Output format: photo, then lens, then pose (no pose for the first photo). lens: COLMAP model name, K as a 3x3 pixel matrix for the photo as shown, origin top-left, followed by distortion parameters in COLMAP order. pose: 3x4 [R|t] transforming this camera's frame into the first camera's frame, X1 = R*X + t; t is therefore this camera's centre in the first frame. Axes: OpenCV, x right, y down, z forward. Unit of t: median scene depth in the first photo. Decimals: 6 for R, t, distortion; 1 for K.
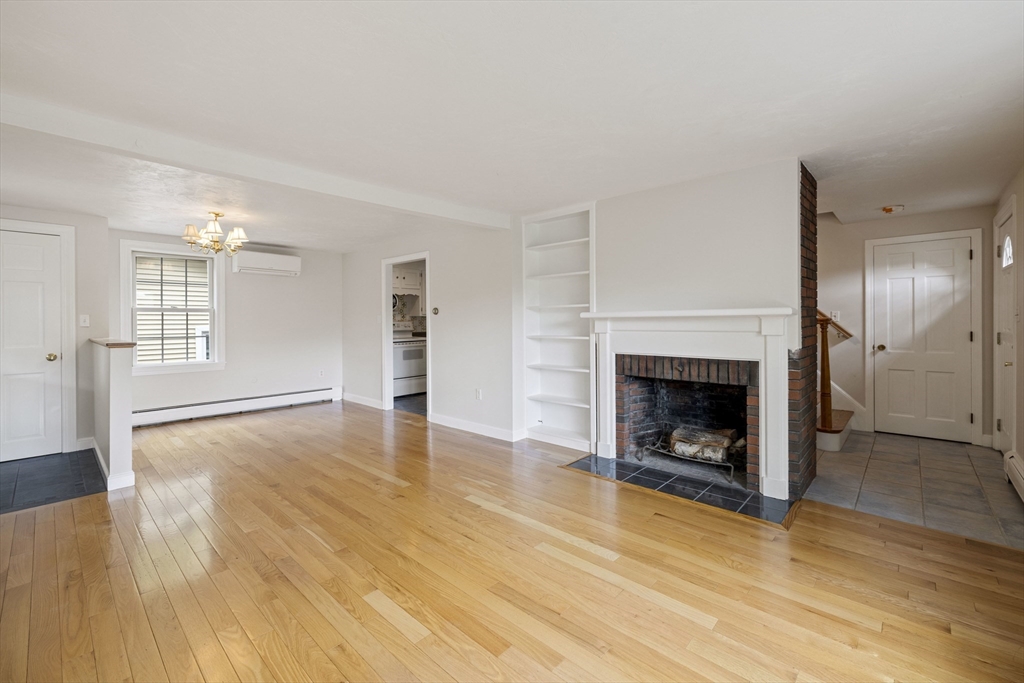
lens RADIAL K [[434.3, 0, 504.4], [0, 434.3, 318.7], [0, 0, 1]] dist [0.002482, 0.000806]
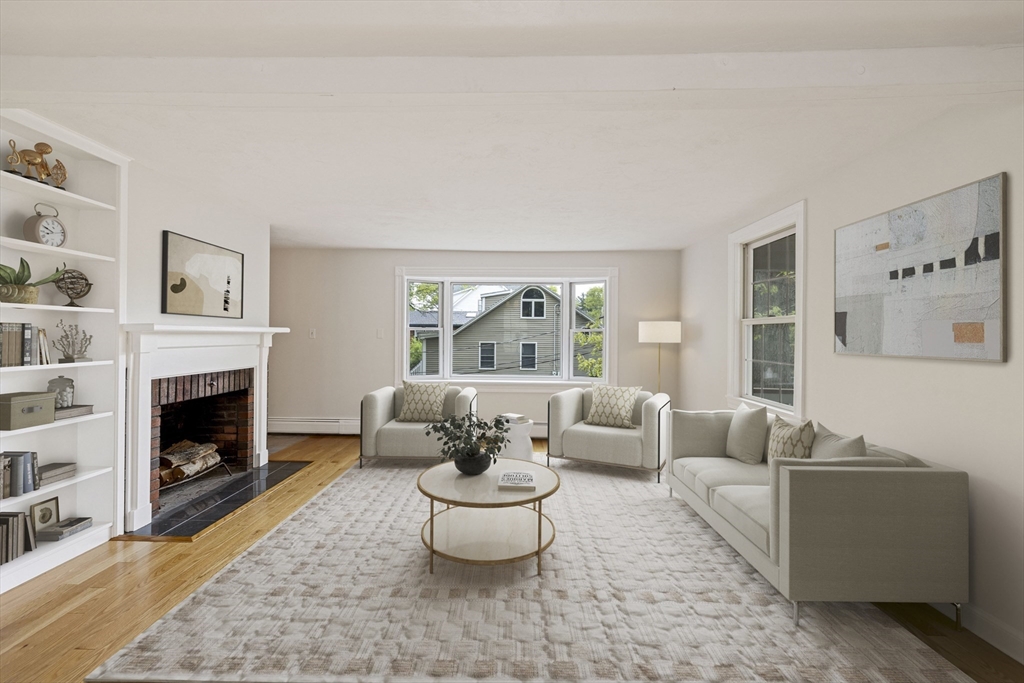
lens RADIAL K [[434.3, 0, 511.3], [0, 434.3, 339.4], [0, 0, 1]] dist [0.002482, 0.000806]
pose [[-0.675600, 0.005141, 0.737251, -0.802967], [0.003312, 0.999987, -0.003939, 0.019163], [-0.737261, -0.000219, -0.675608, 1.175456]]
